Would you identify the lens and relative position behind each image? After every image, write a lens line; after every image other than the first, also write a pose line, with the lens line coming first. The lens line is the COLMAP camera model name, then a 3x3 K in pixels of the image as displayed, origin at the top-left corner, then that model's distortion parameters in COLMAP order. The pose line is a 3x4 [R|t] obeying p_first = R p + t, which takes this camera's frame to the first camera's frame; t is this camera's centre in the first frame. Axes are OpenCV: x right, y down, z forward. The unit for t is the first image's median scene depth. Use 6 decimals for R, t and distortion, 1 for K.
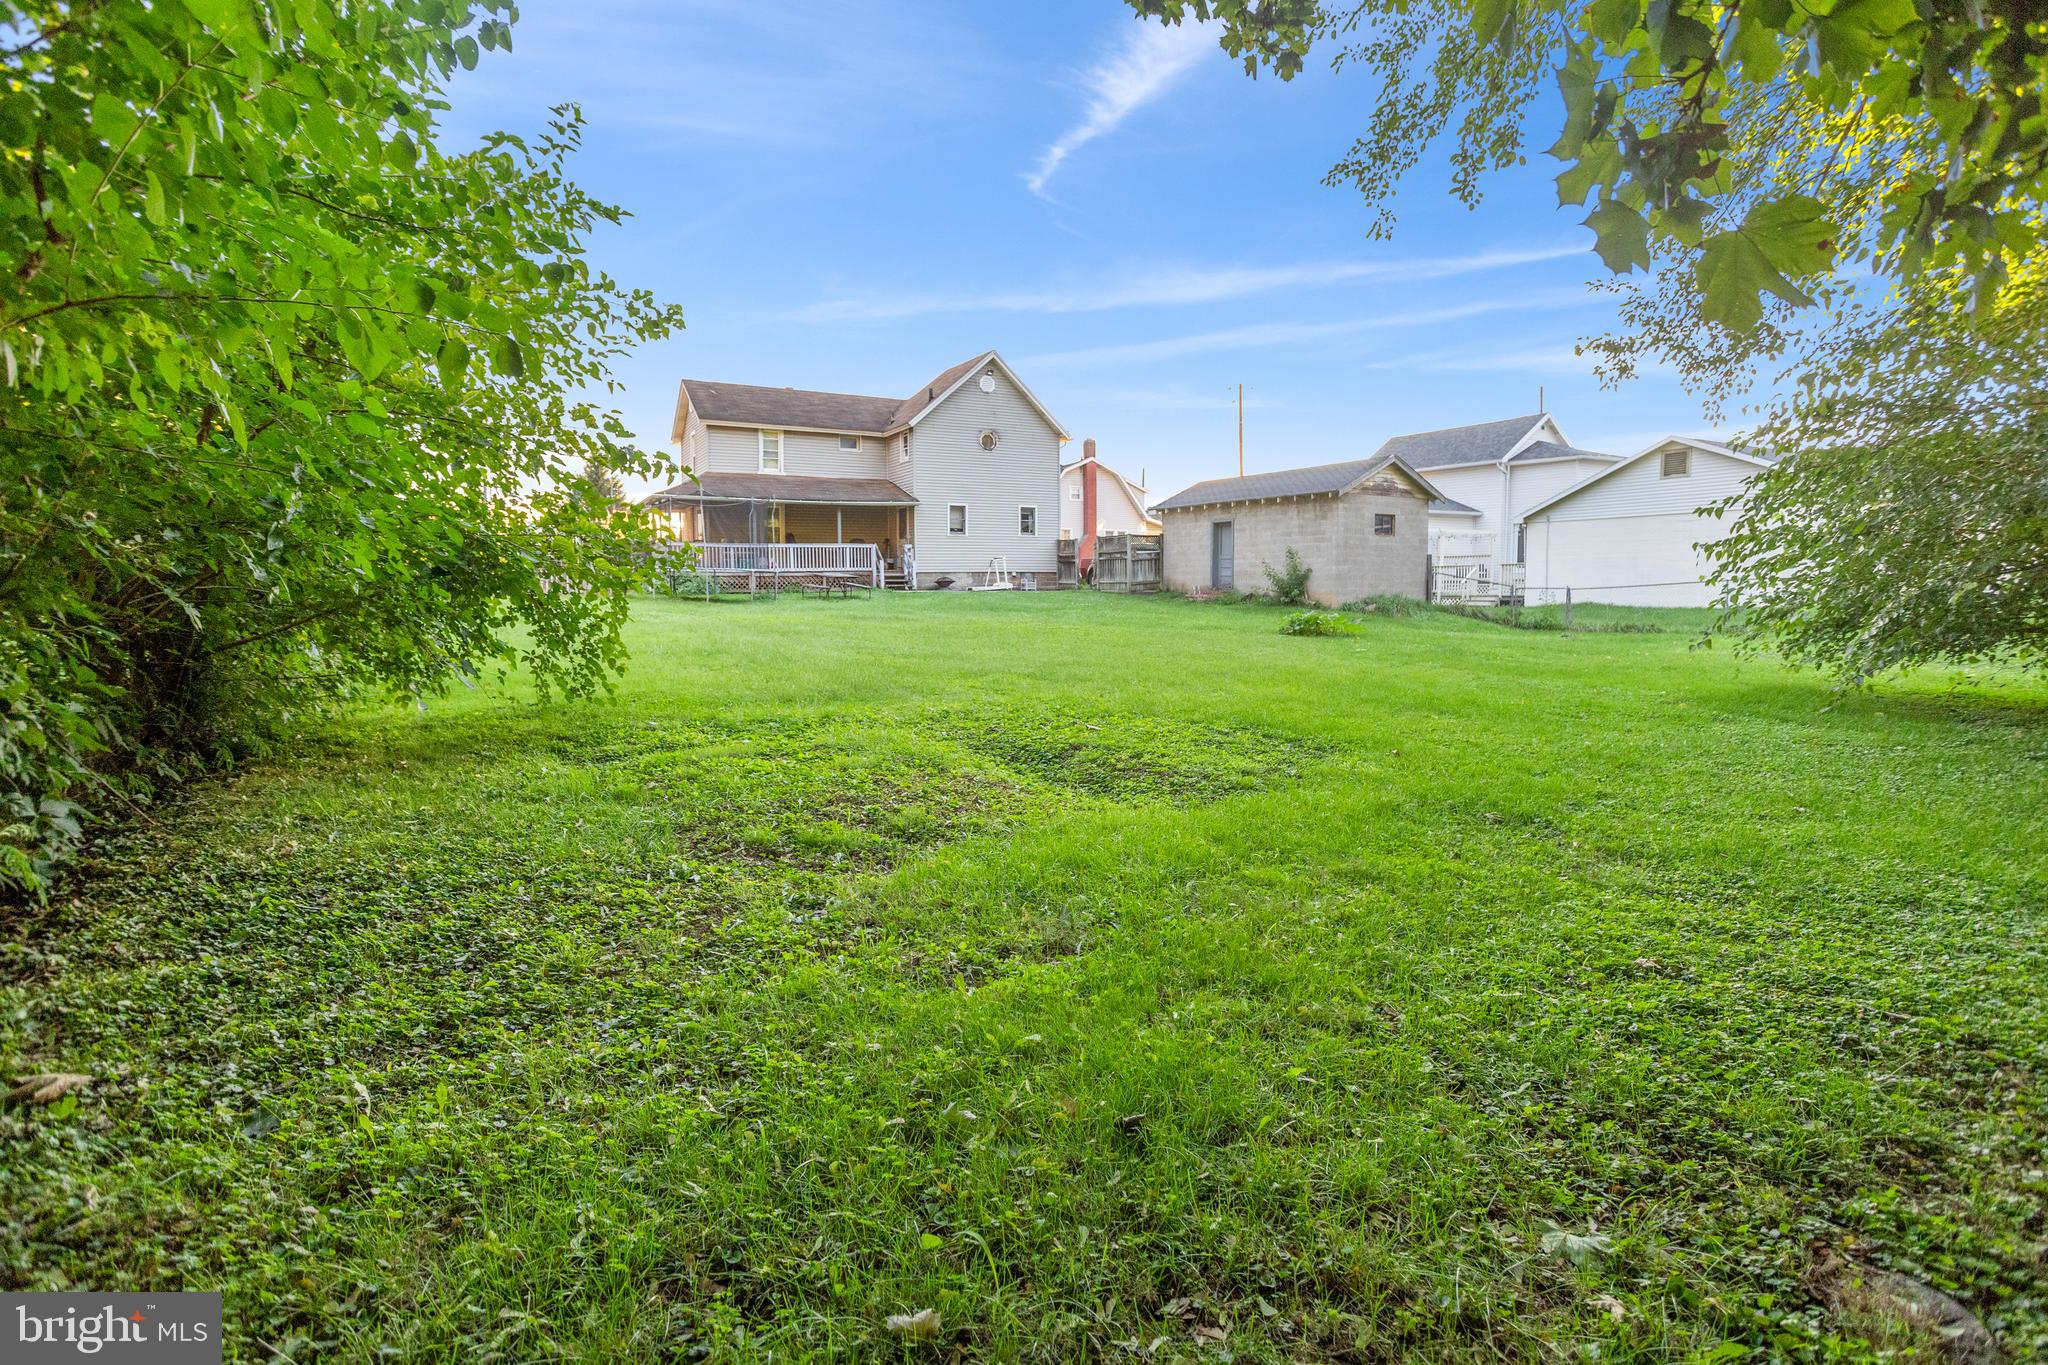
lens RADIAL K [[994.4, 0, 1063.3], [0, 994.4, 646.8], [0, 0, 1]] dist [-0.028906, 0.010797]
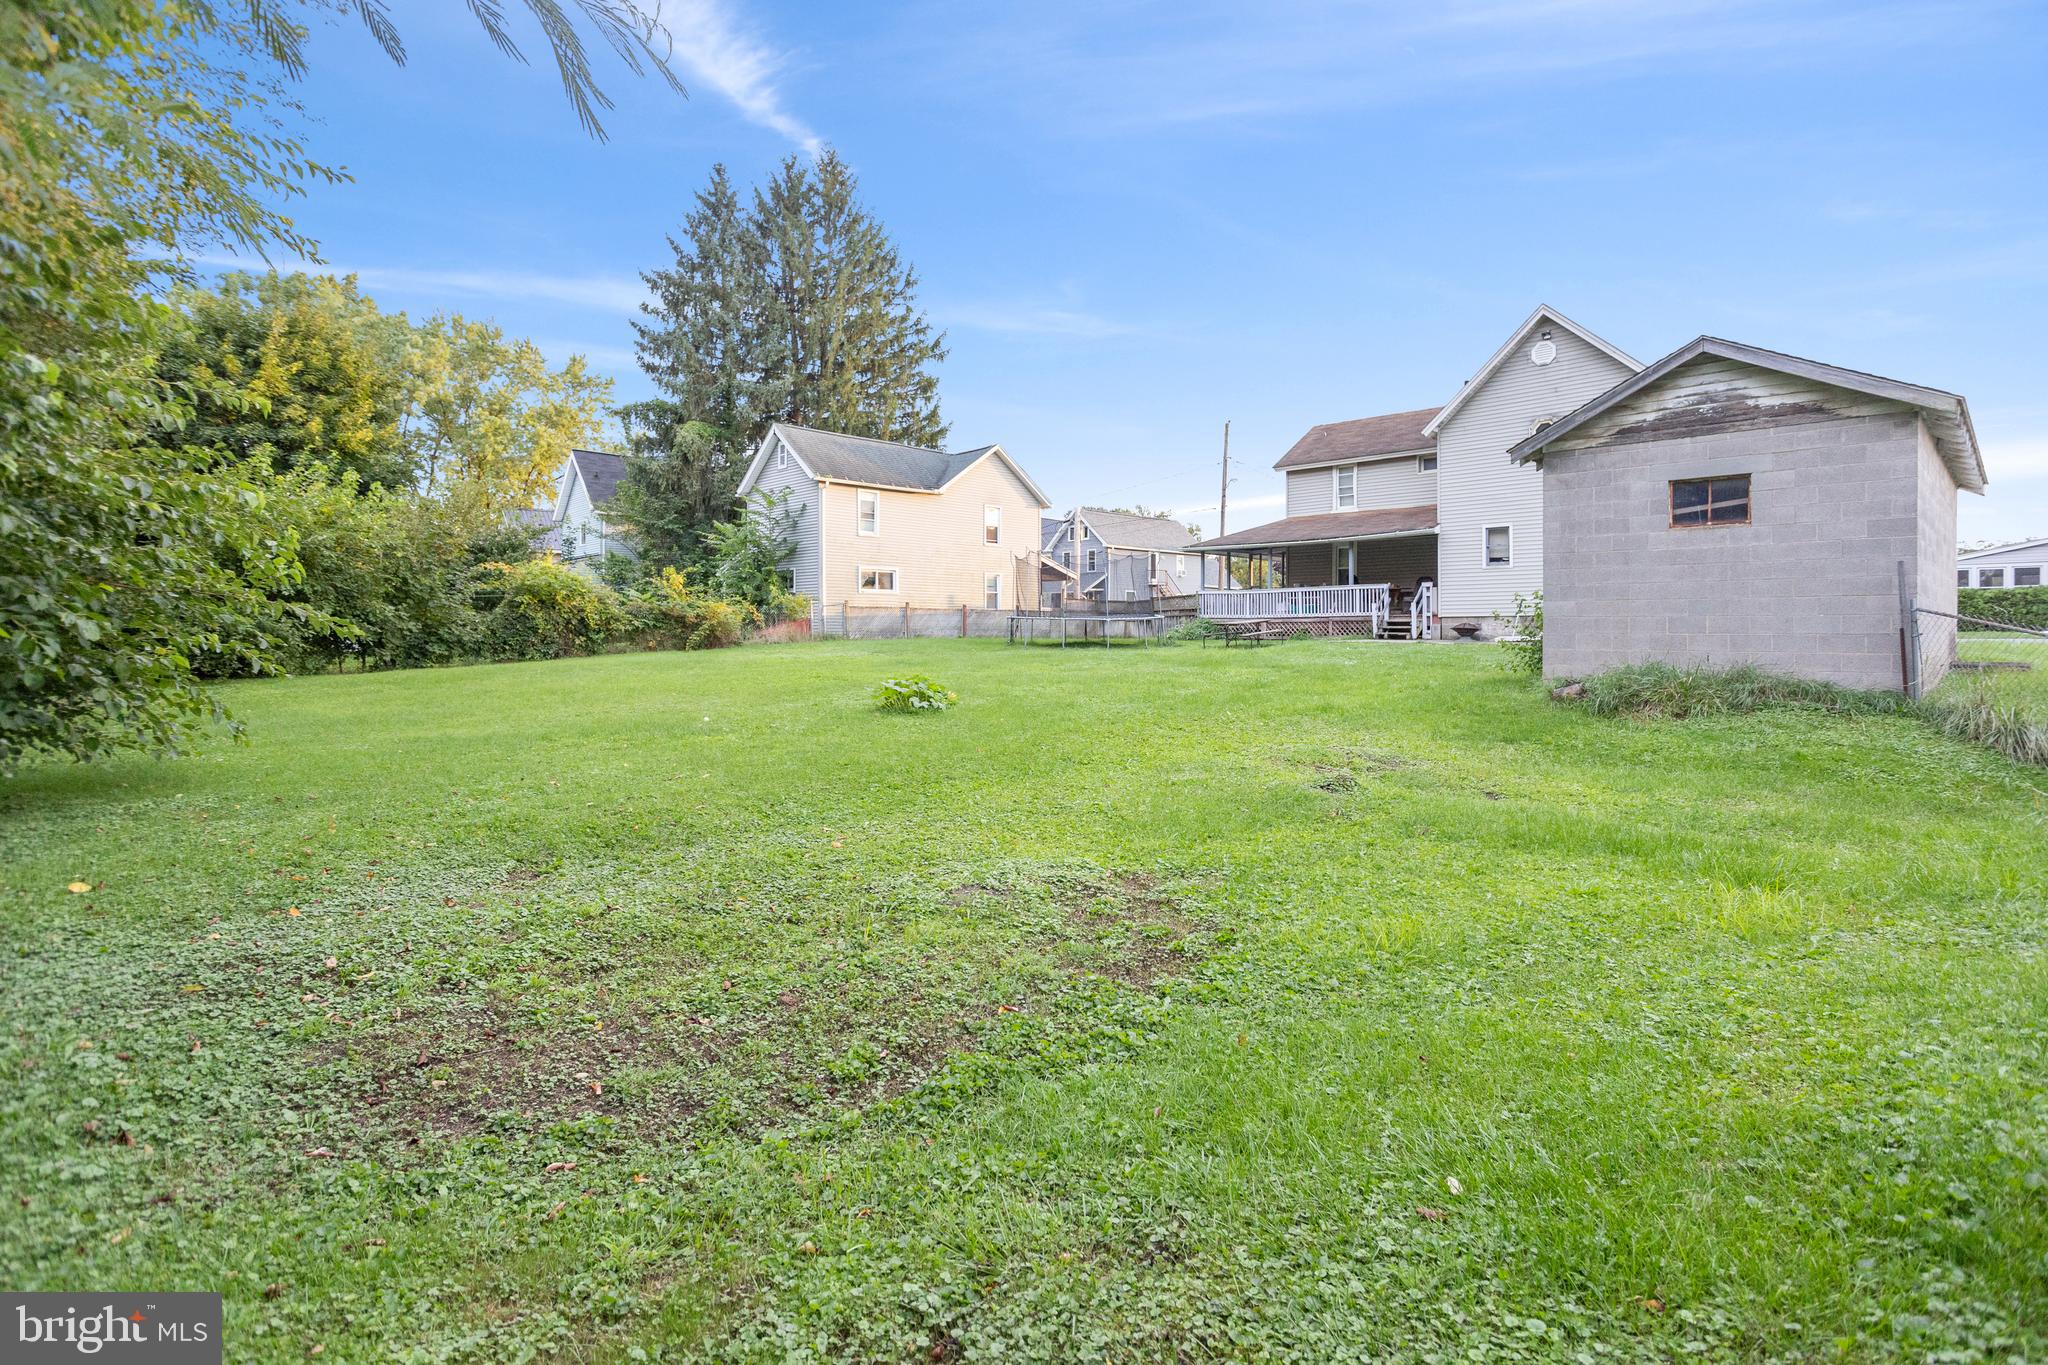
lens RADIAL K [[994.4, 0, 1058.7], [0, 994.4, 625.3], [0, 0, 1]] dist [-0.028906, 0.010797]
pose [[0.239708, 0.005264, -0.970831, 0.529463], [-0.067772, 0.997637, -0.011324, -0.038079], [0.968477, 0.068509, 0.239498, 0.508587]]
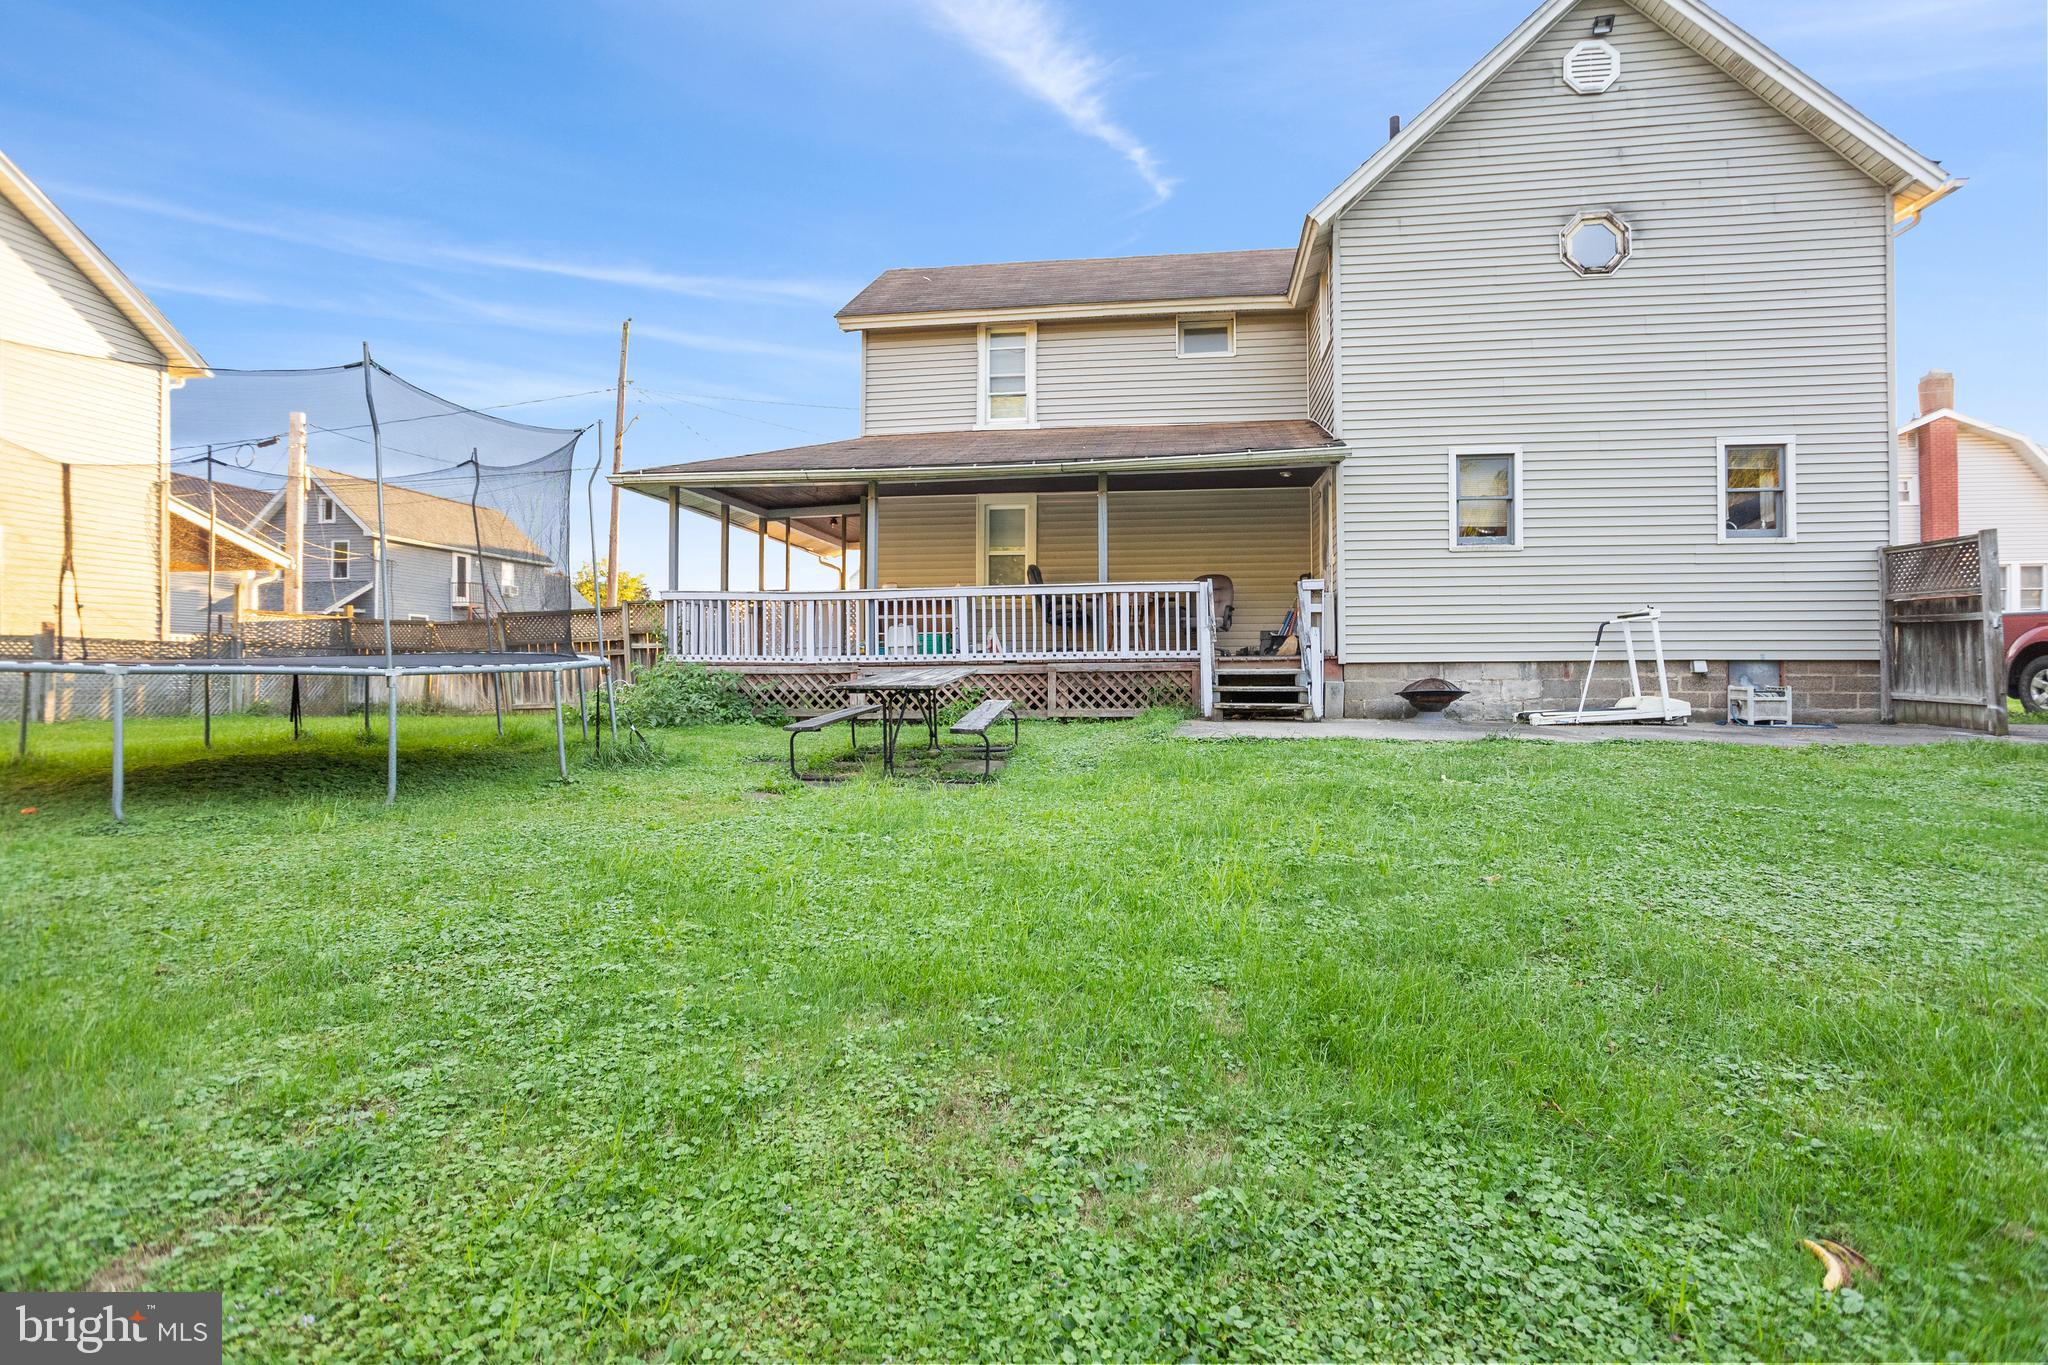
lens RADIAL K [[994.4, 0, 1036.2], [0, 994.4, 665.7], [0, 0, 1]] dist [-0.028906, 0.010797]
pose [[0.774513, 0.002708, -0.632552, -0.017458], [-0.044052, 0.997794, -0.049667, -0.052135], [0.631022, 0.066333, 0.772924, 0.669182]]
